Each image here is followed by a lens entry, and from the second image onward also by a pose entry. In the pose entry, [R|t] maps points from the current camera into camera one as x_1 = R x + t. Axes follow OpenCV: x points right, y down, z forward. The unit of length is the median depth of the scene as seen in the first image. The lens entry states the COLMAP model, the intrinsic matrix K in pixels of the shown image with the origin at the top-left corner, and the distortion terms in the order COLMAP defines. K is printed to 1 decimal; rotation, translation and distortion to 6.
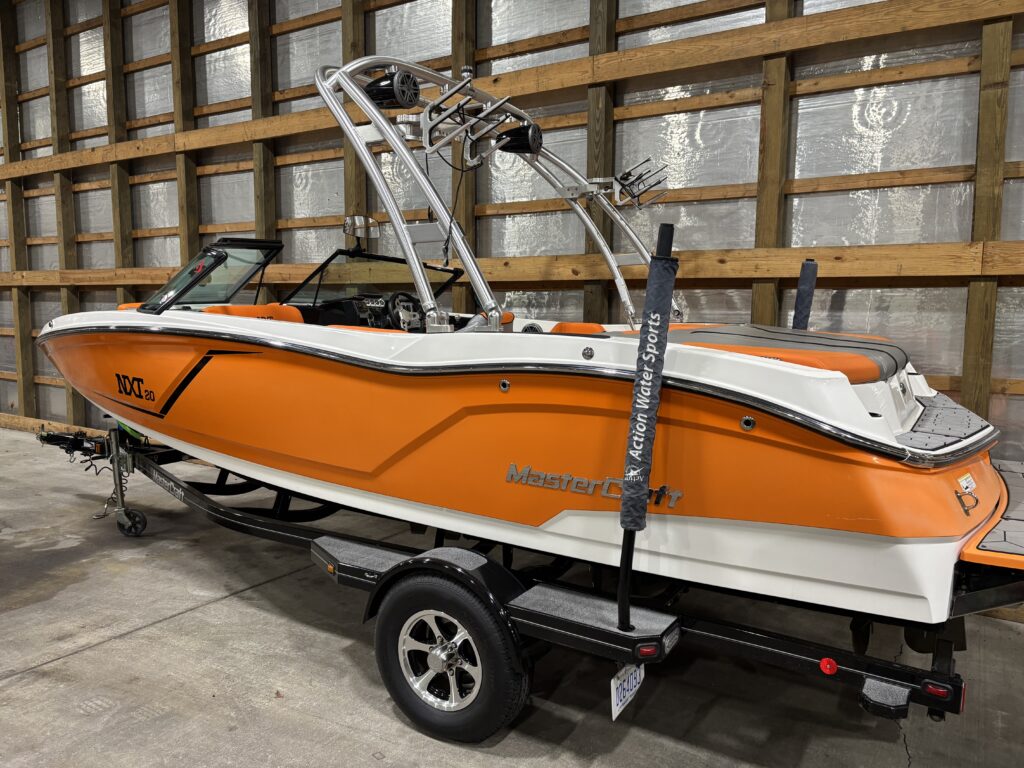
lens RADIAL K [[772.7, 0, 512.0], [0, 772.7, 384.0], [0, 0, 1]] dist [0.042252, -0.036654]
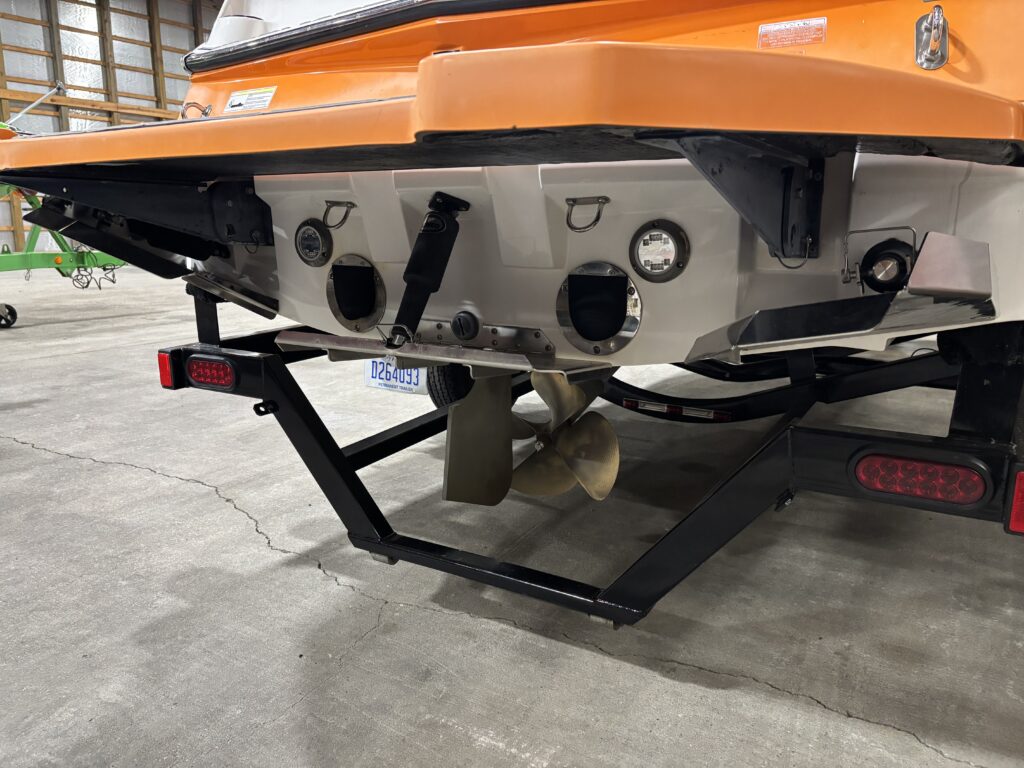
lens RADIAL K [[777.7, 0, 509.0], [0, 777.7, 372.5], [0, 0, 1]] dist [-0.036704, 0.128828]
pose [[0.004521, 0.187298, -0.982293, 0.773938], [-0.106444, 0.976812, 0.185763, 0.123098], [0.994308, 0.103720, 0.024353, 0.757120]]
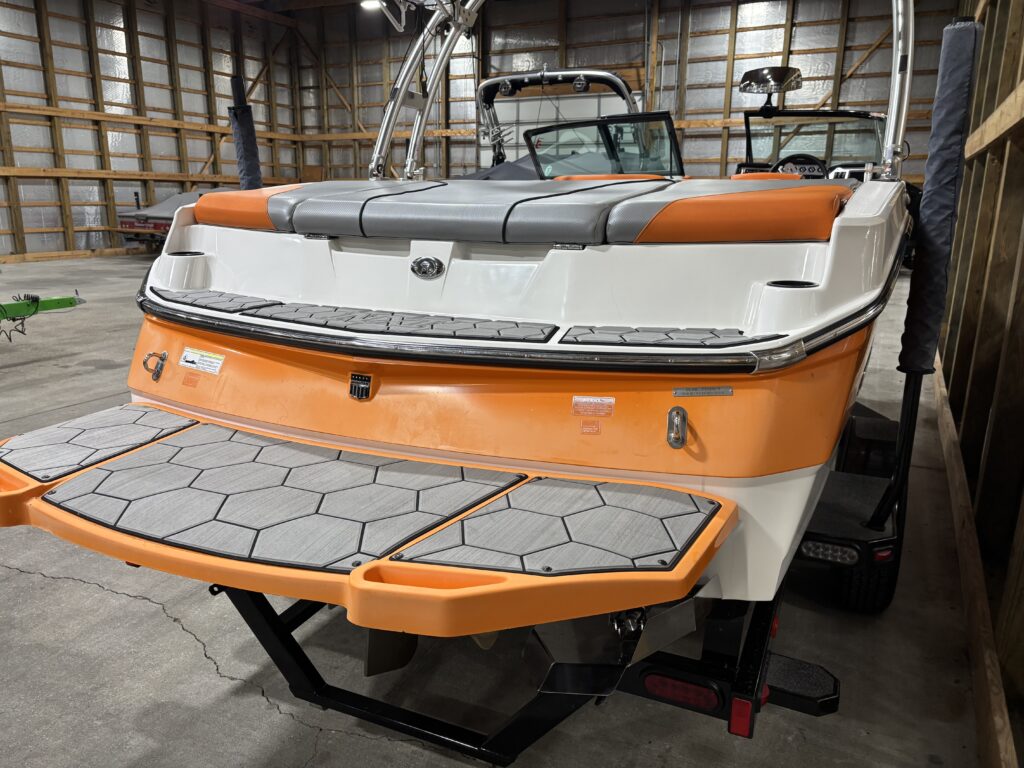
lens RADIAL K [[772.7, 0, 512.0], [0, 772.7, 384.0], [0, 0, 1]] dist [0.042252, -0.036654]
pose [[0.115313, 0.231039, -0.966087, 0.863921], [-0.112595, 0.969347, 0.218379, -0.038105], [0.986927, 0.083595, 0.137792, 0.749826]]
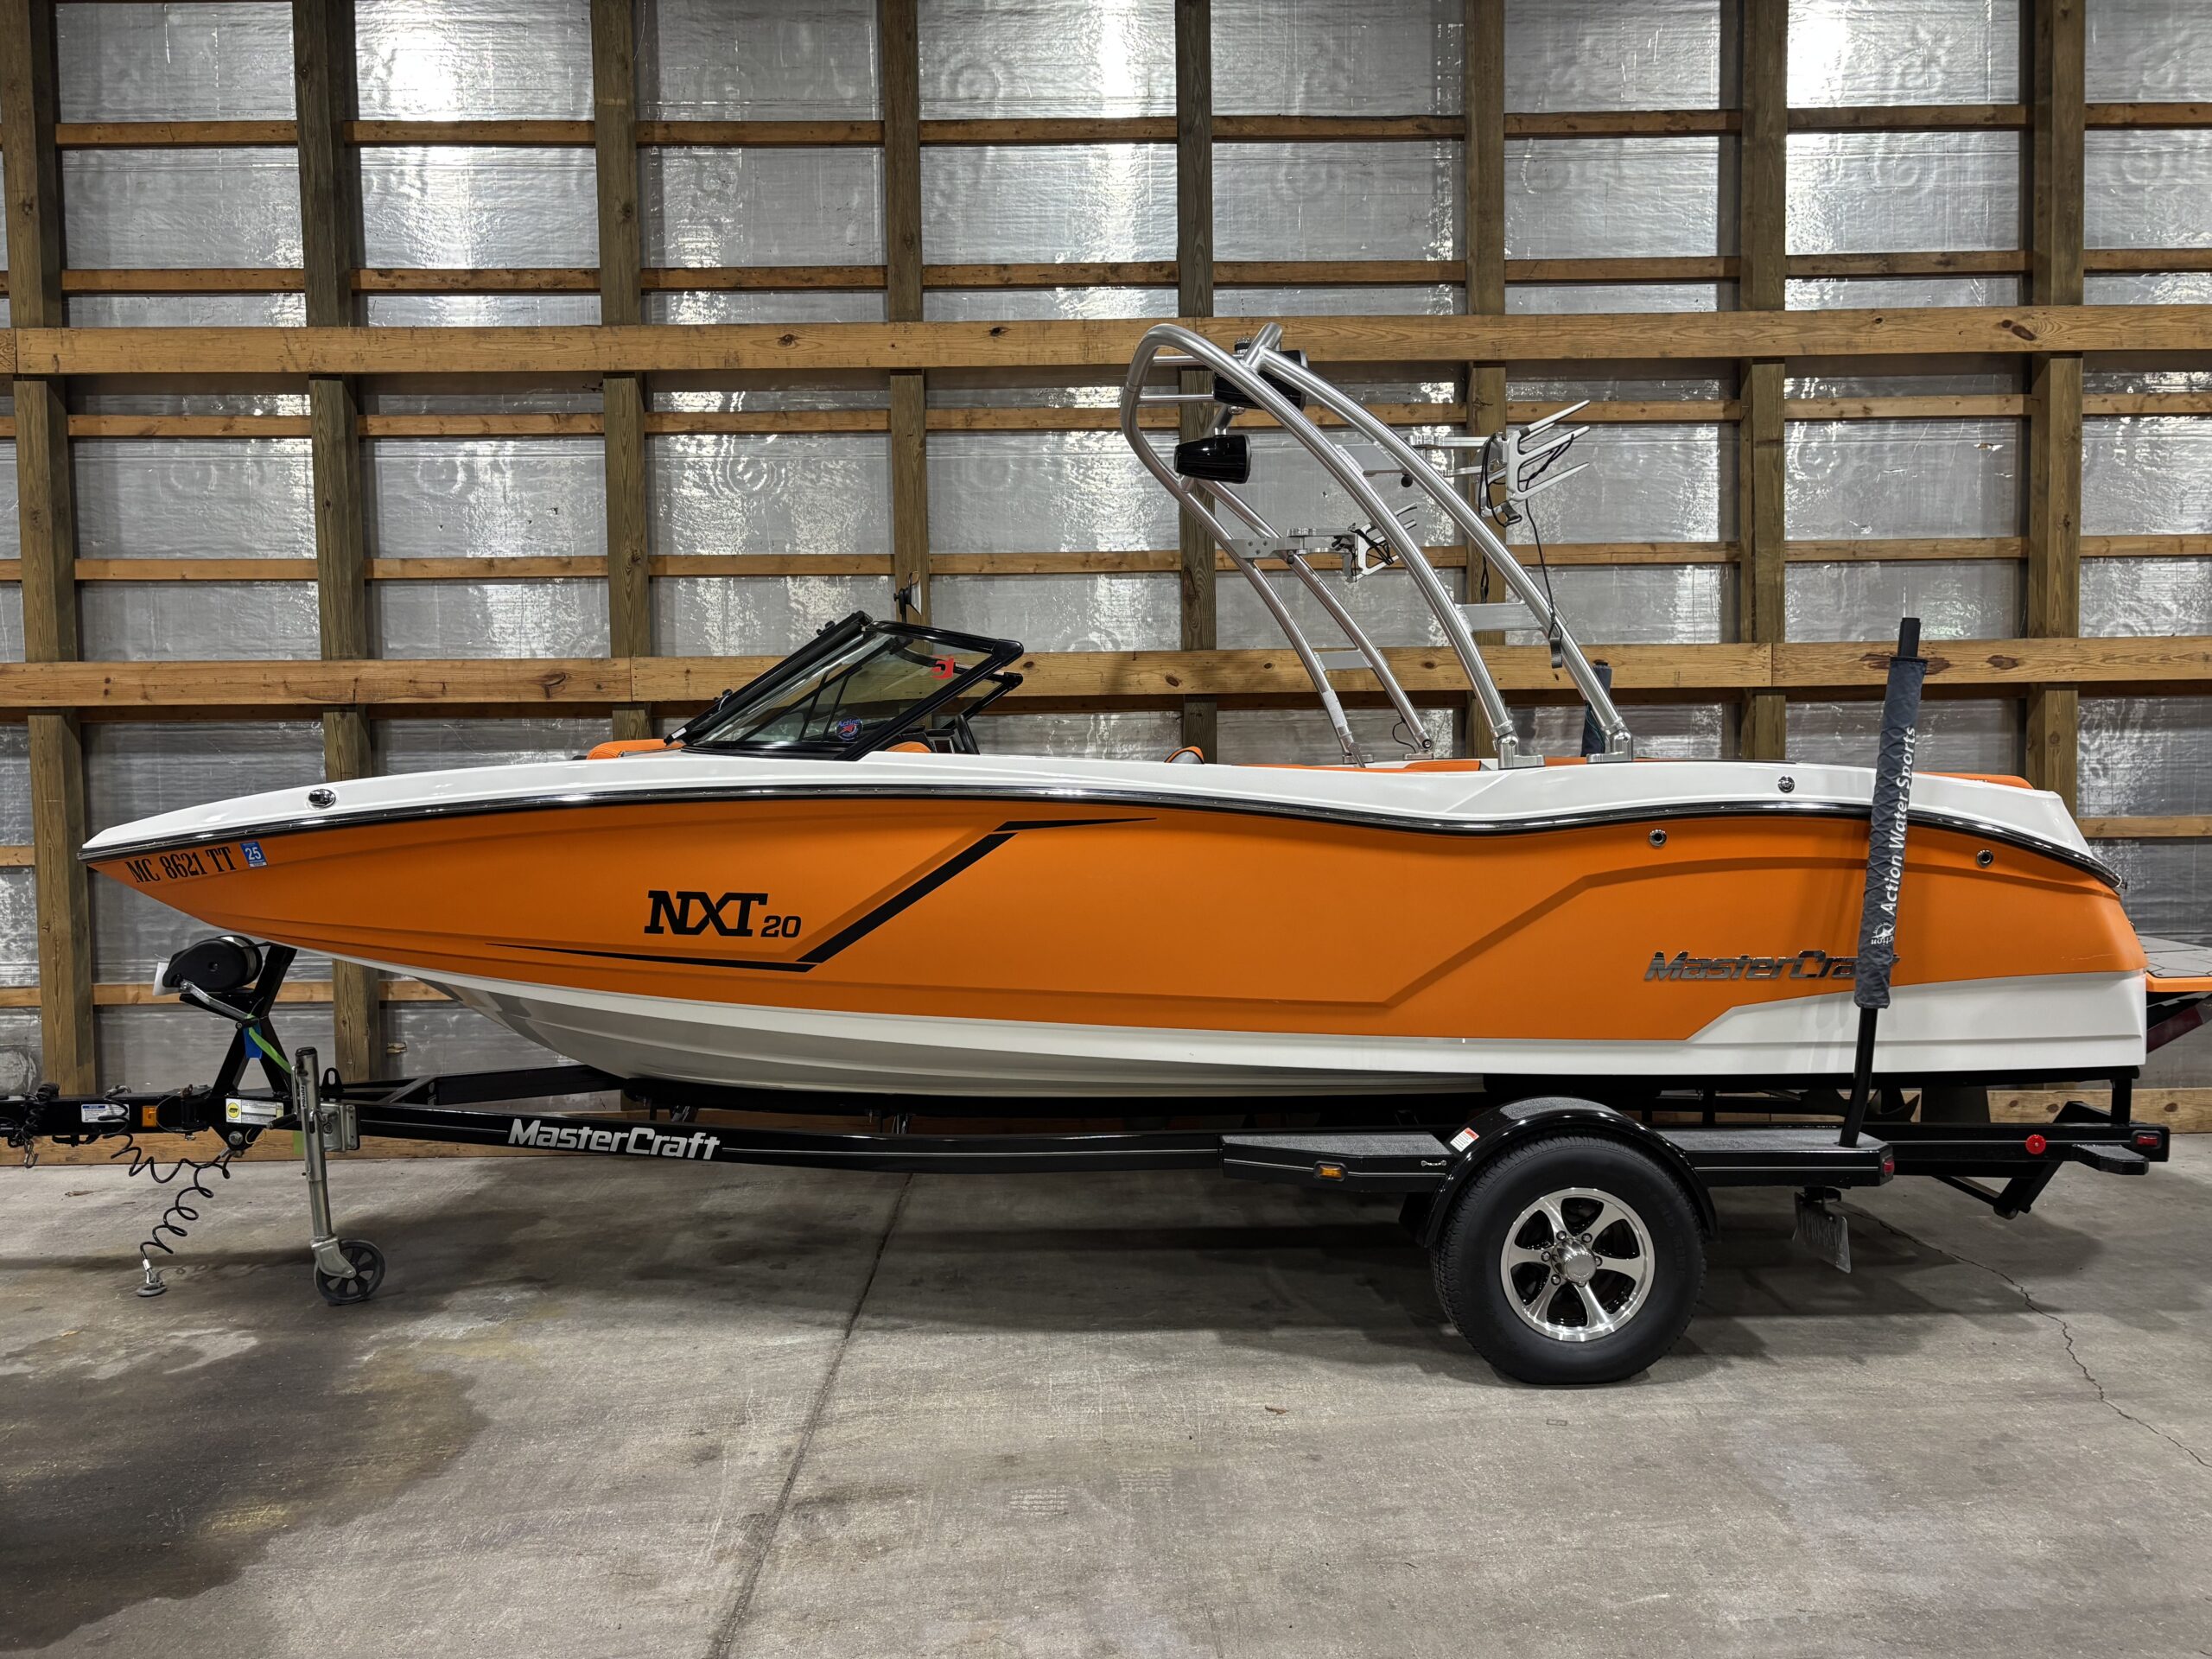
lens RADIAL K [[1658.4, 0, 1106.0], [0, 1658.4, 829.5], [0, 0, 1]] dist [0.020876, -0.000095]
pose [[0.832113, -0.044752, 0.552798, -0.856854], [0.076651, 0.996454, -0.034712, 0.005565], [-0.549284, 0.071257, 0.832592, 0.016529]]
